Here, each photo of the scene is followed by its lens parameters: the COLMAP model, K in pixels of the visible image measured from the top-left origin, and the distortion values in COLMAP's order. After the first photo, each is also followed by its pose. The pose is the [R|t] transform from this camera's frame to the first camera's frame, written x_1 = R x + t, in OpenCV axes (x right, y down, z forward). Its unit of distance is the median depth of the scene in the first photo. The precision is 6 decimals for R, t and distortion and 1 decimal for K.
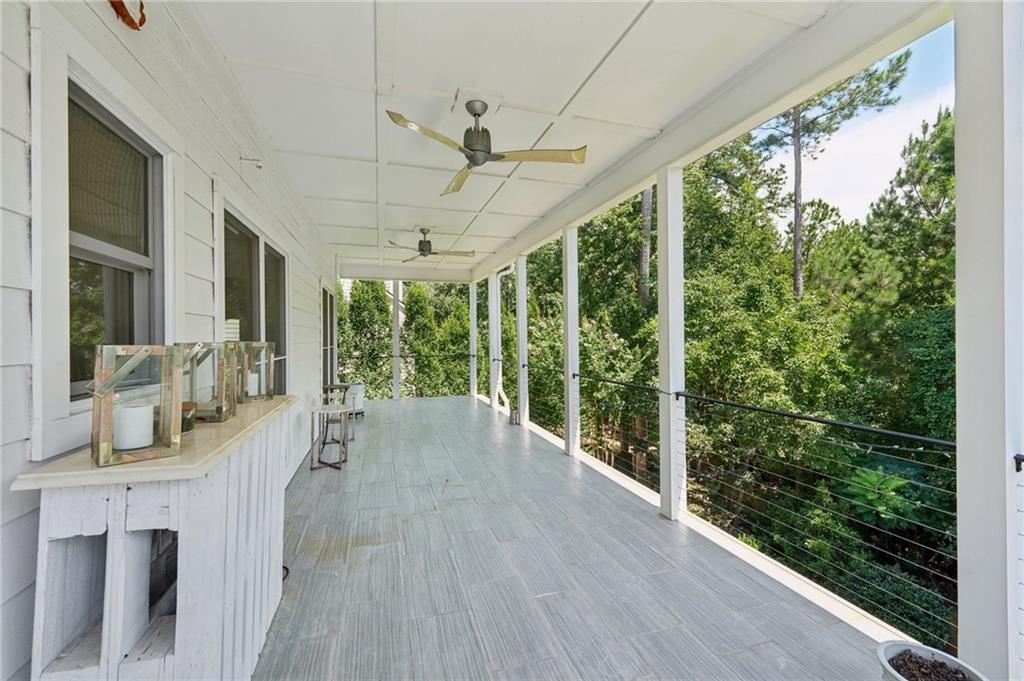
lens RADIAL K [[425.5, 0, 507.6], [0, 425.5, 337.1], [0, 0, 1]] dist [-0.009145, 0.000180]
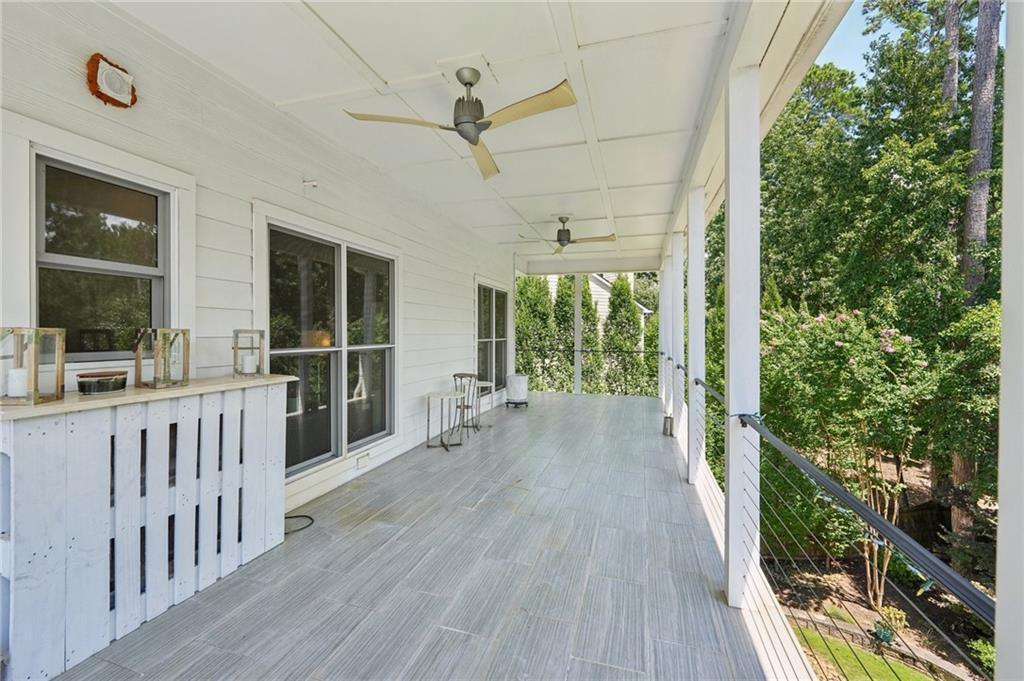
lens RADIAL K [[425.5, 0, 506.7], [0, 425.5, 335.0], [0, 0, 1]] dist [-0.009145, 0.000180]
pose [[0.823383, 0.012240, -0.567354, 0.343711], [-0.008963, 0.999923, 0.008565, 0.004662], [0.567415, -0.001967, 0.823429, 0.191125]]
